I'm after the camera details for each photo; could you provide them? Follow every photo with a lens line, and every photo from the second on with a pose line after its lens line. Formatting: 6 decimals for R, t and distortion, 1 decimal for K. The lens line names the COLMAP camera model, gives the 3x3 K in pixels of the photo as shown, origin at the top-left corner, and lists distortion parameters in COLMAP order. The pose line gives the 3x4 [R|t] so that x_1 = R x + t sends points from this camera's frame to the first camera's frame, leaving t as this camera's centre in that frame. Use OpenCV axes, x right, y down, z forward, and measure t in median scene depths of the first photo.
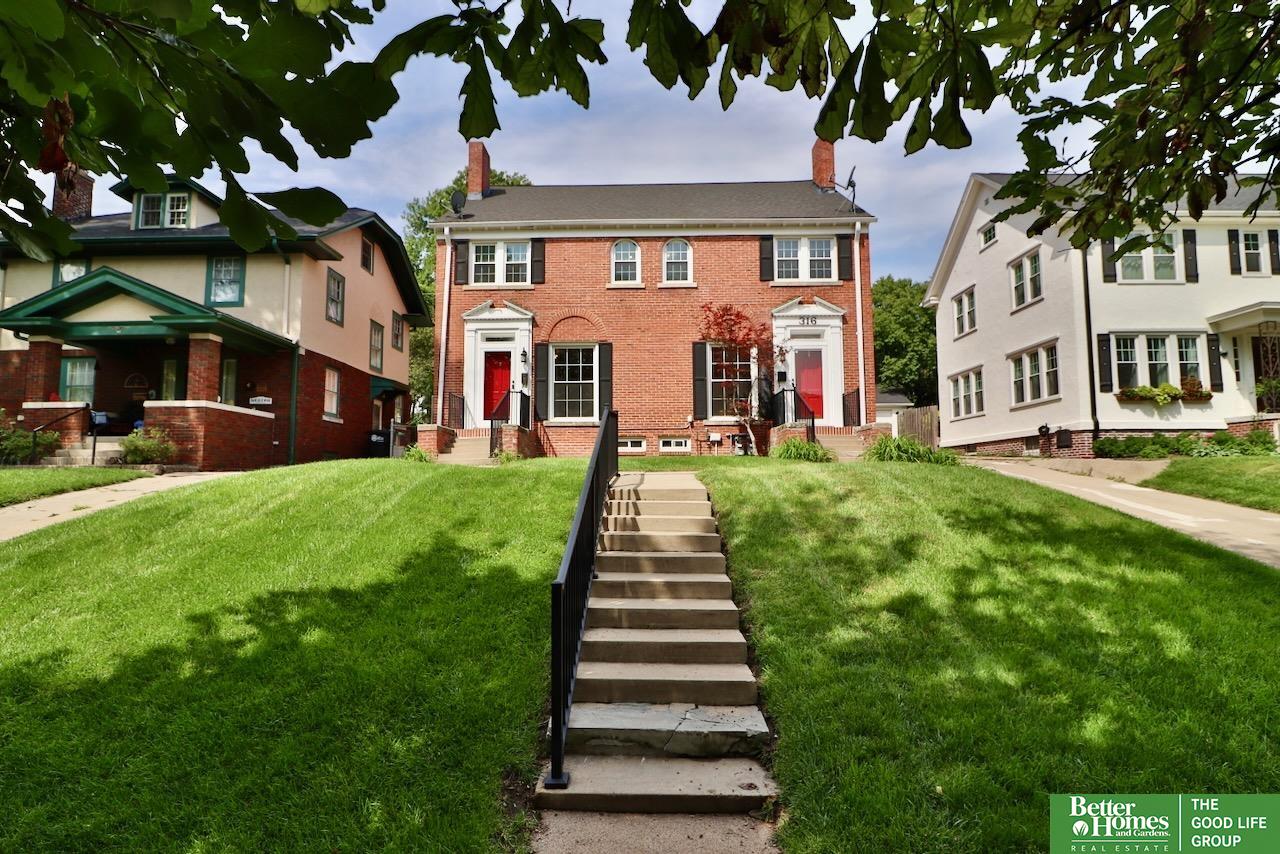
lens RADIAL K [[655.5, 0, 625.8], [0, 655.5, 427.1], [0, 0, 1]] dist [0.000571, -0.013576]
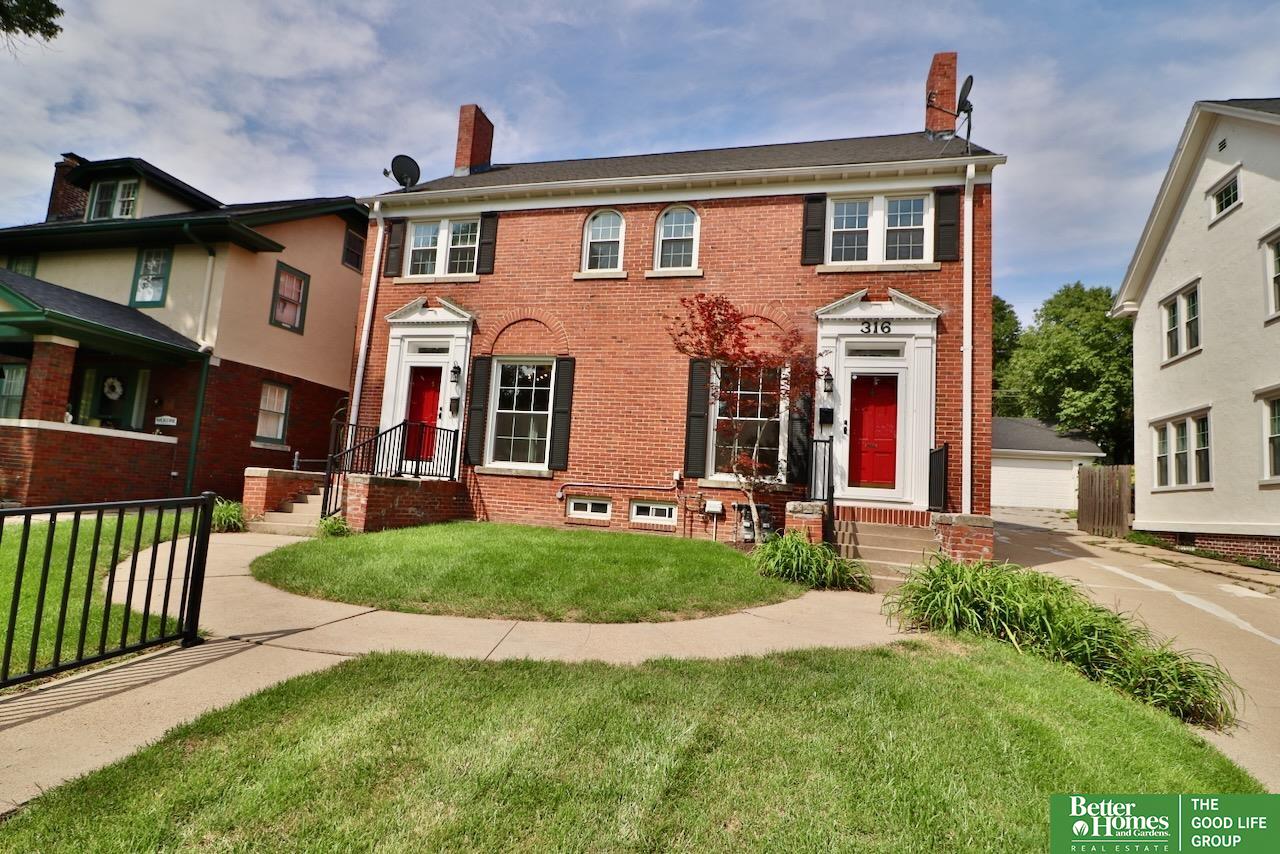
lens RADIAL K [[659.7, 0, 627.7], [0, 659.7, 428.8], [0, 0, 1]] dist [-0.000604, -0.013575]
pose [[0.970626, 0.043049, -0.236712, 0.198363], [-0.050501, 0.998398, -0.025506, -0.038925], [0.235235, 0.036711, 0.971245, 0.341210]]
